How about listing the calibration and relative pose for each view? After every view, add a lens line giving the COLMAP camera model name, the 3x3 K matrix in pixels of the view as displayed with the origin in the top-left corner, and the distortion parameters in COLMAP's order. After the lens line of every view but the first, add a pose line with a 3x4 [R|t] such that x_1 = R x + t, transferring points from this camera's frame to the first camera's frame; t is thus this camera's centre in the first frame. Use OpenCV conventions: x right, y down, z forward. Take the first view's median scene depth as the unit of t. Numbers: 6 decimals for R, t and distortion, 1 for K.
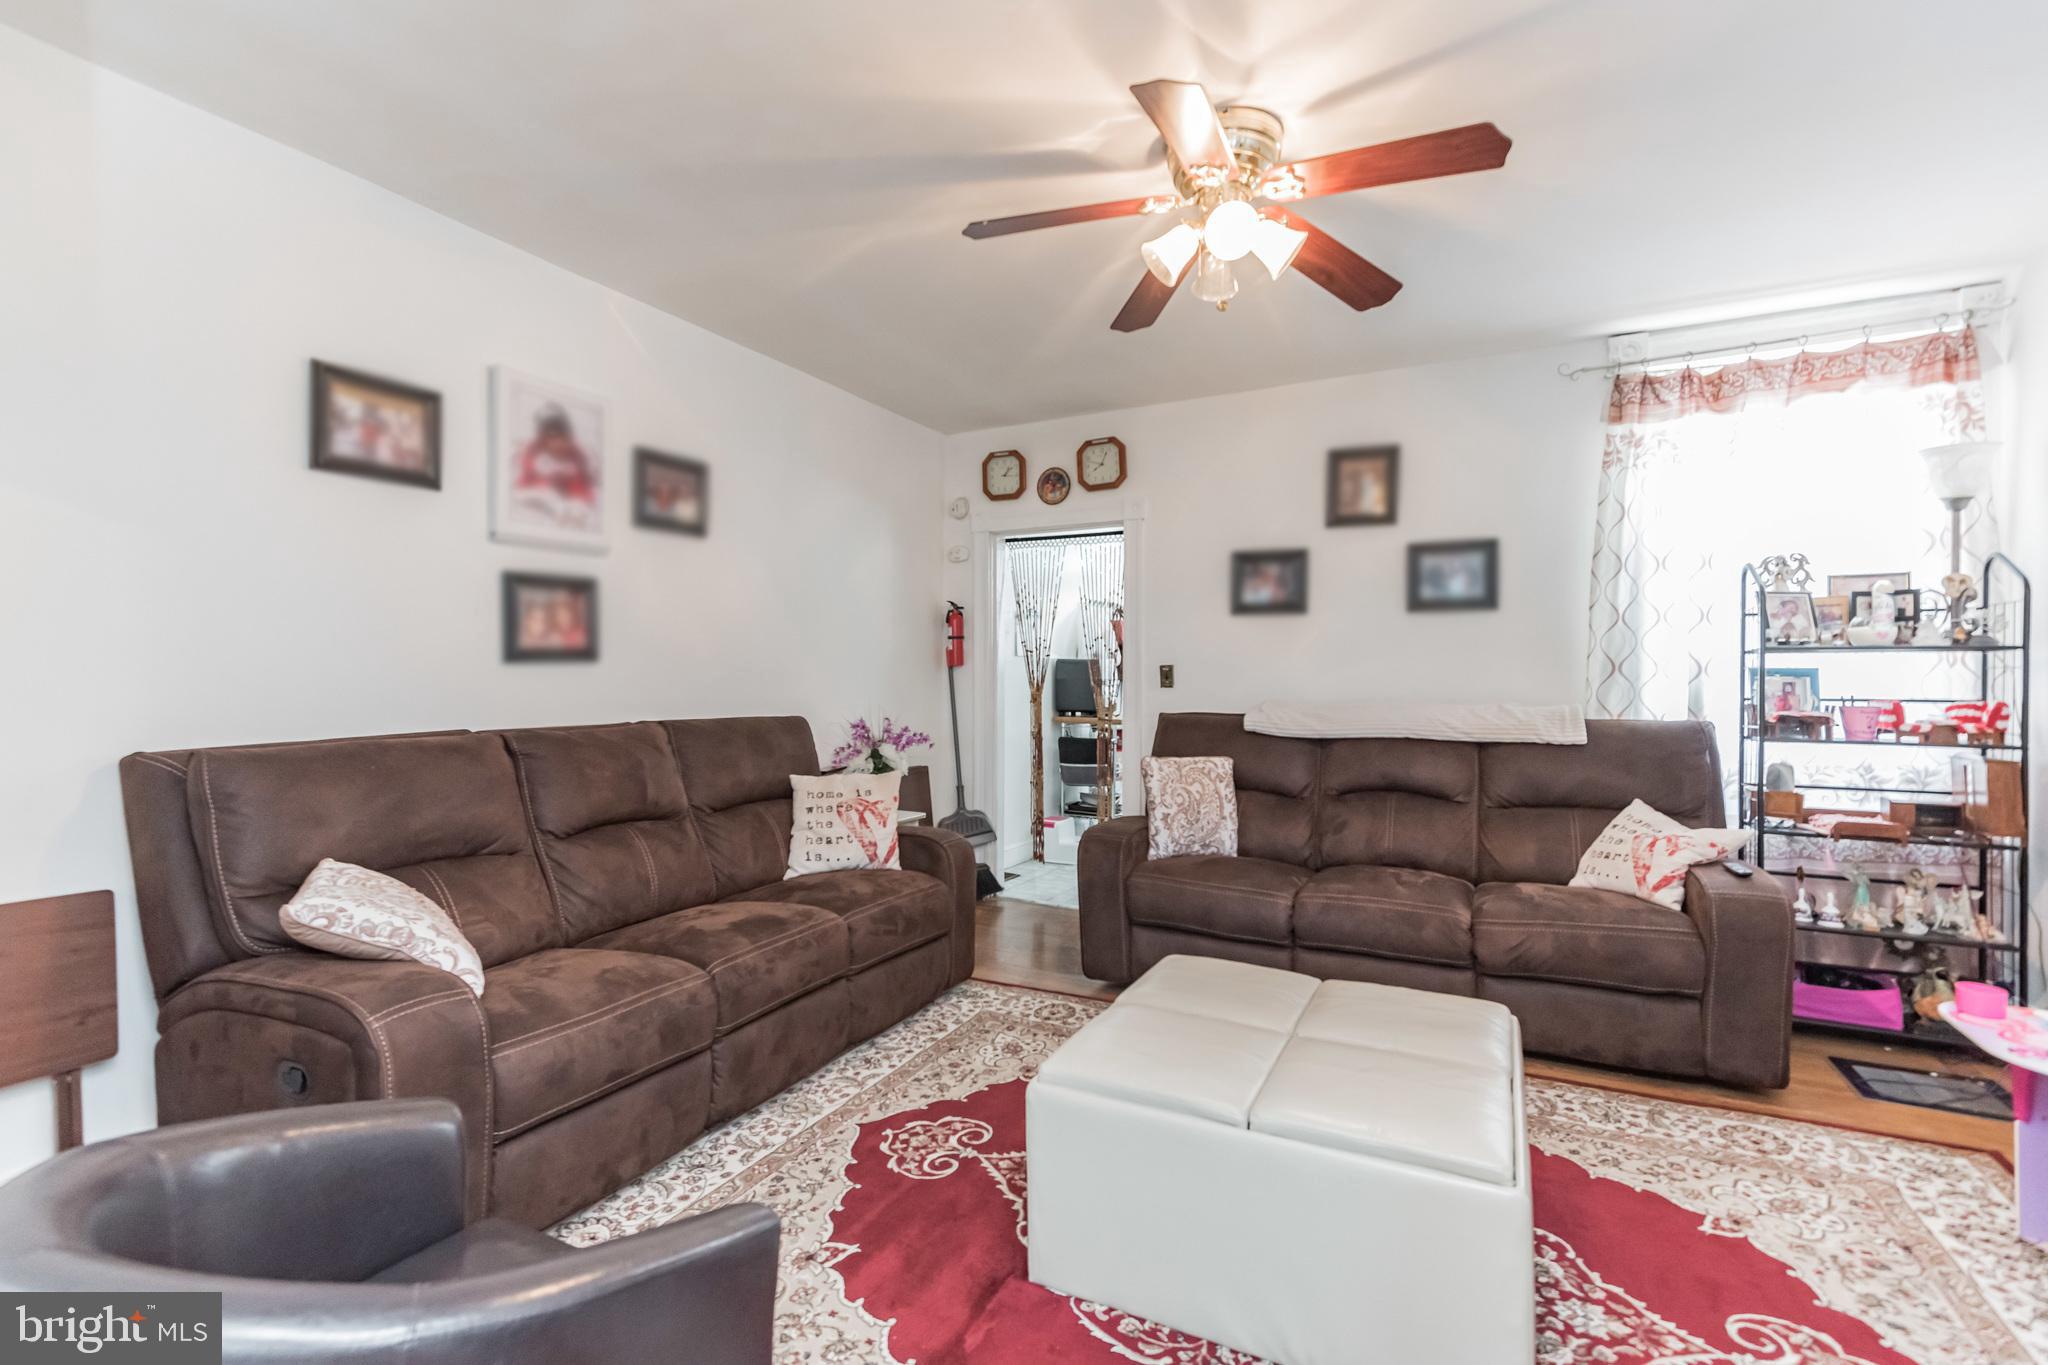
lens RADIAL K [[928.6, 0, 1023.6], [0, 928.6, 669.5], [0, 0, 1]] dist [0.044981, -0.020671]
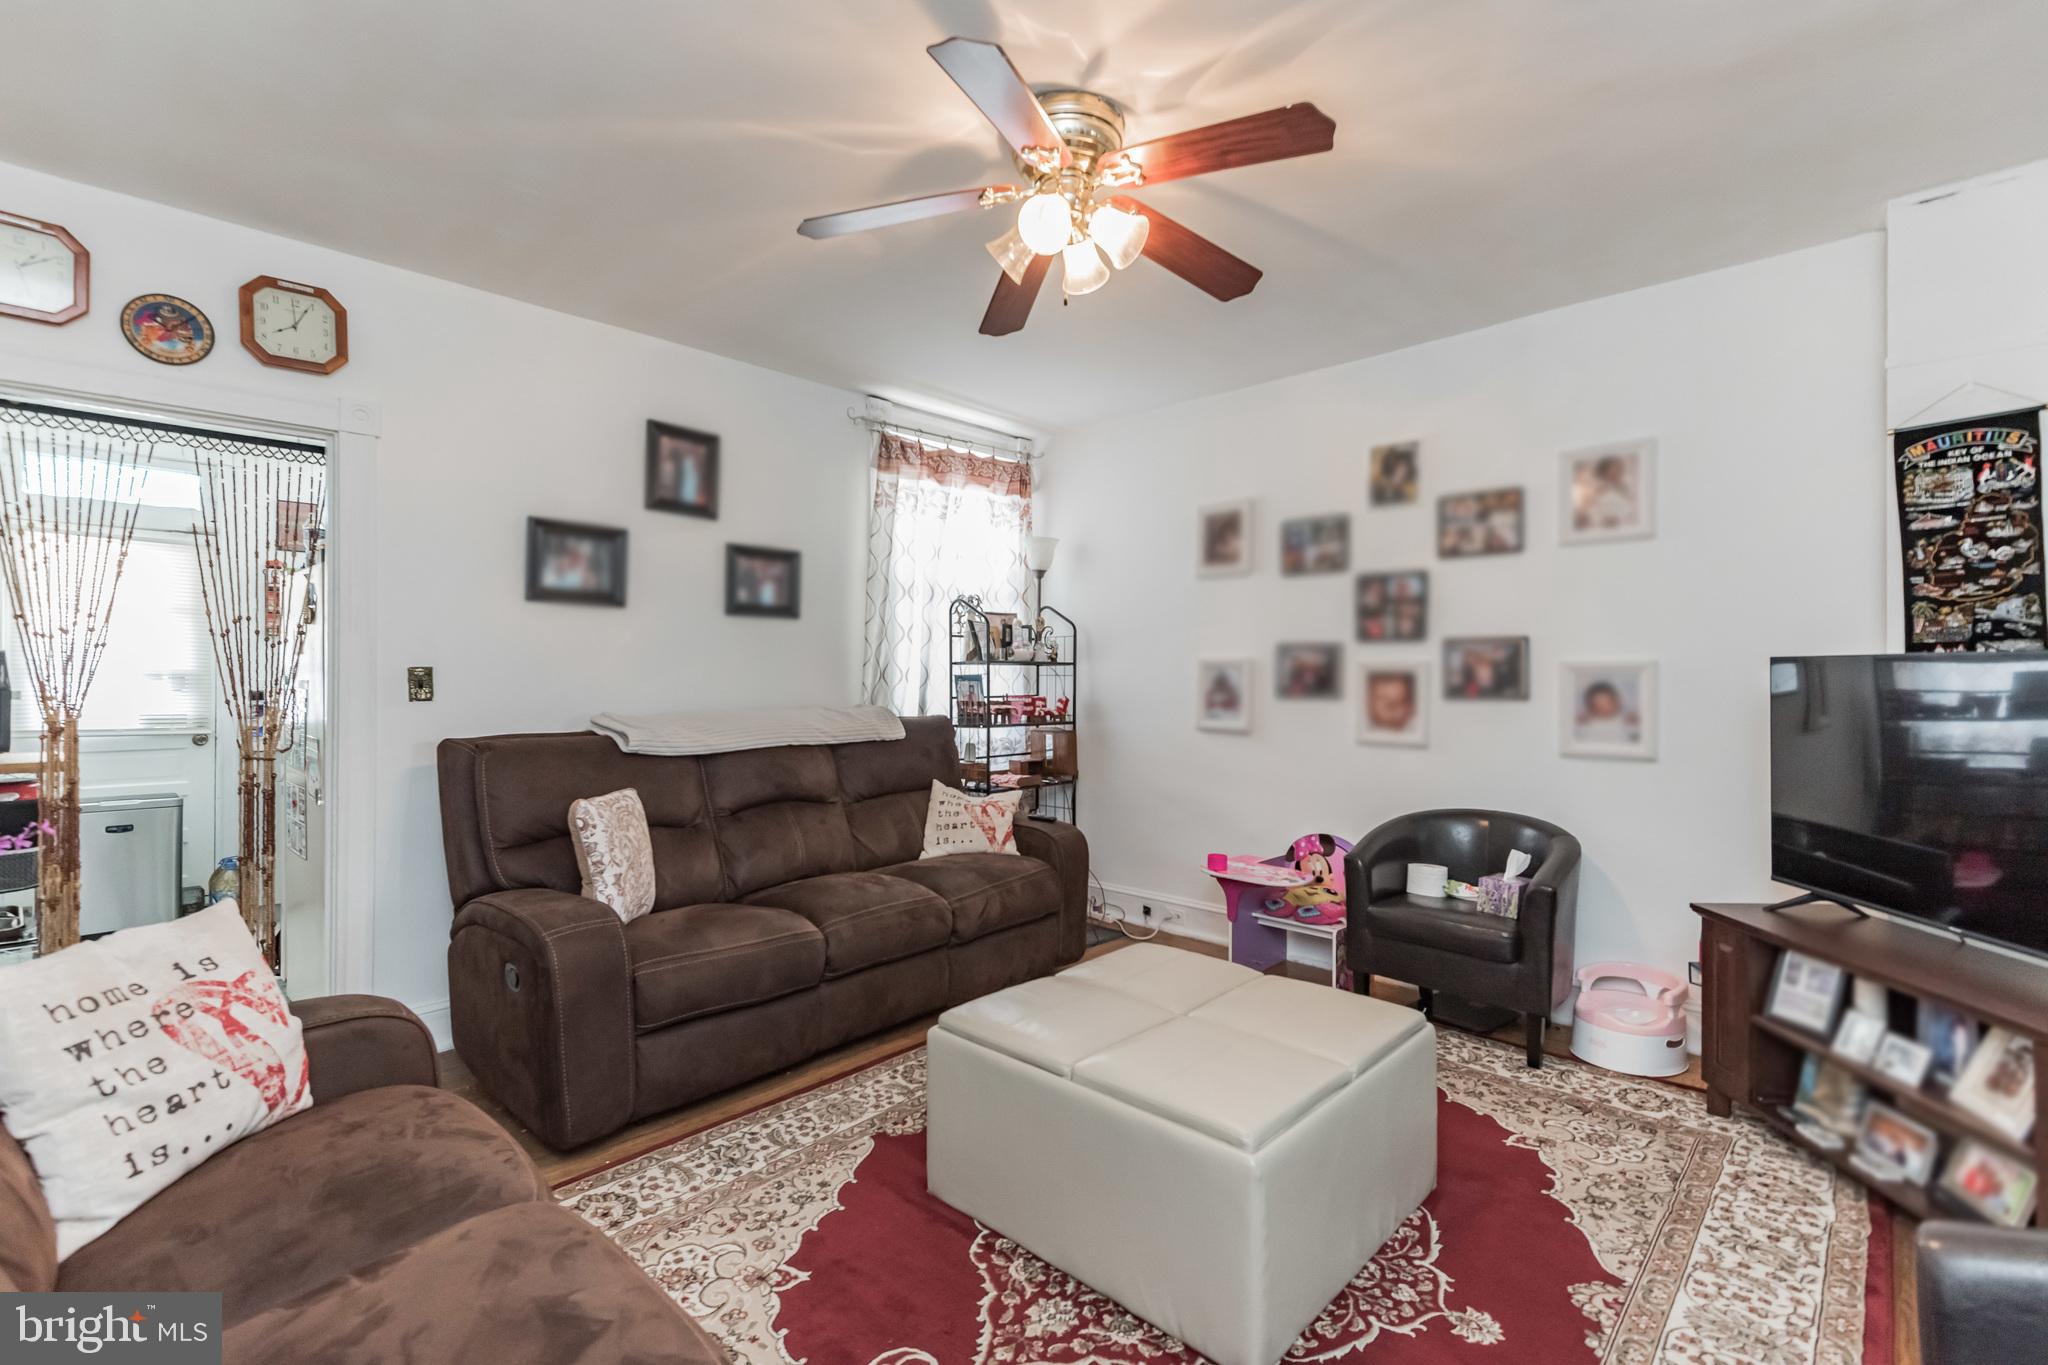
lens RADIAL K [[928.6, 0, 1023.6], [0, 928.6, 669.5], [0, 0, 1]] dist [0.044981, -0.020671]
pose [[0.285736, 0.005578, 0.958292, -0.504578], [-0.007632, 0.999965, -0.003545, -0.005487], [-0.958278, -0.006300, 0.285768, 0.537057]]
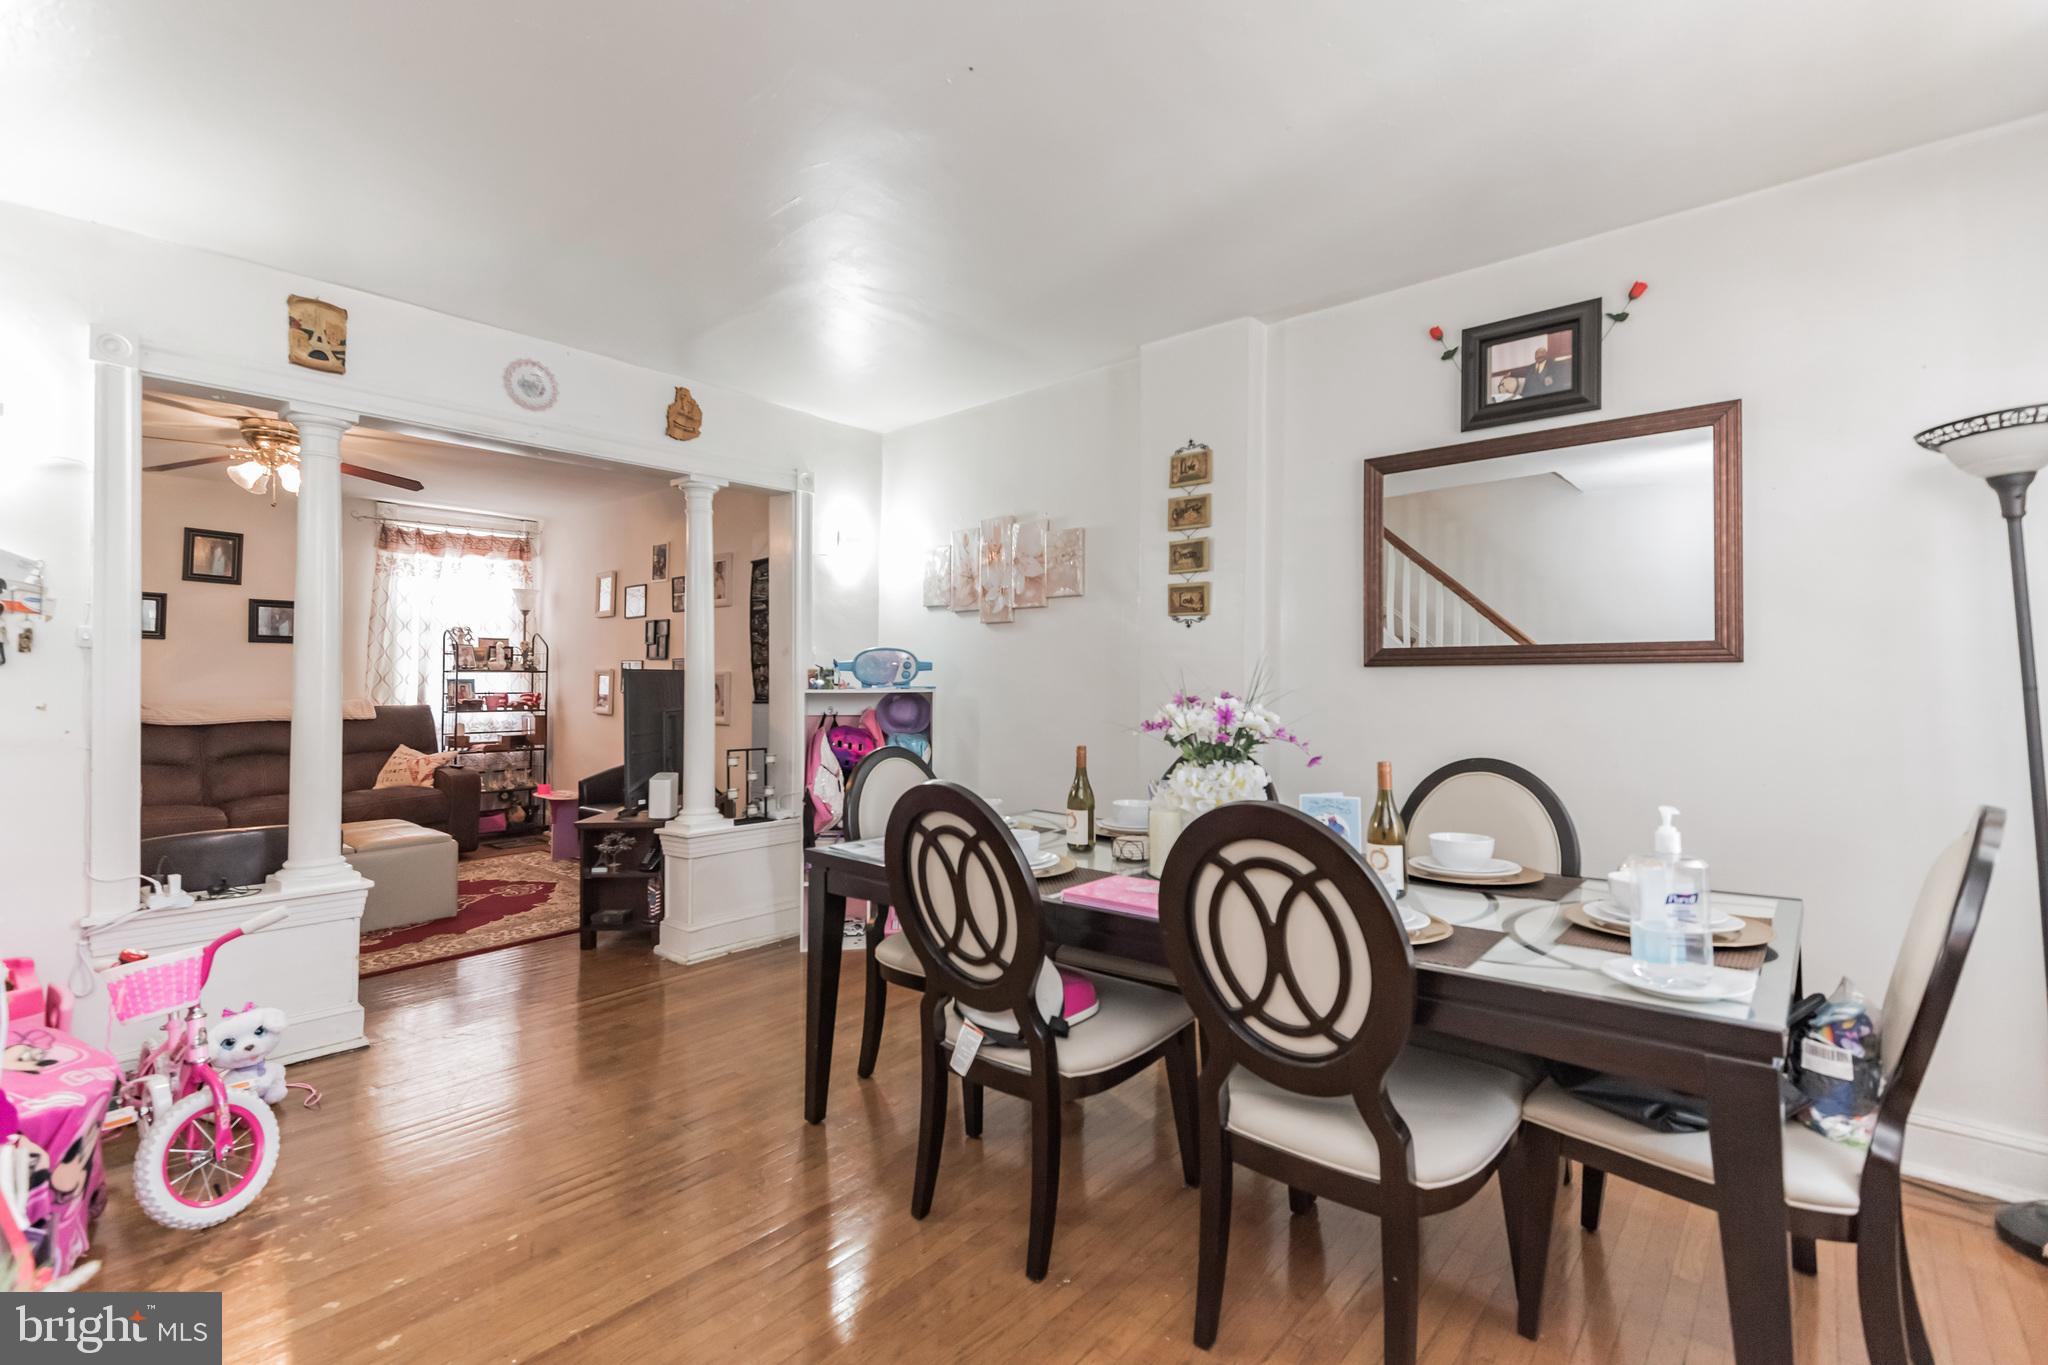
lens RADIAL K [[928.6, 0, 1023.6], [0, 928.6, 669.5], [0, 0, 1]] dist [0.044981, -0.020671]
pose [[0.224942, 0.008850, 0.974332, -1.020811], [-0.008294, 0.999940, -0.007168, -0.018950], [-0.974337, -0.006468, 0.225002, -0.749224]]
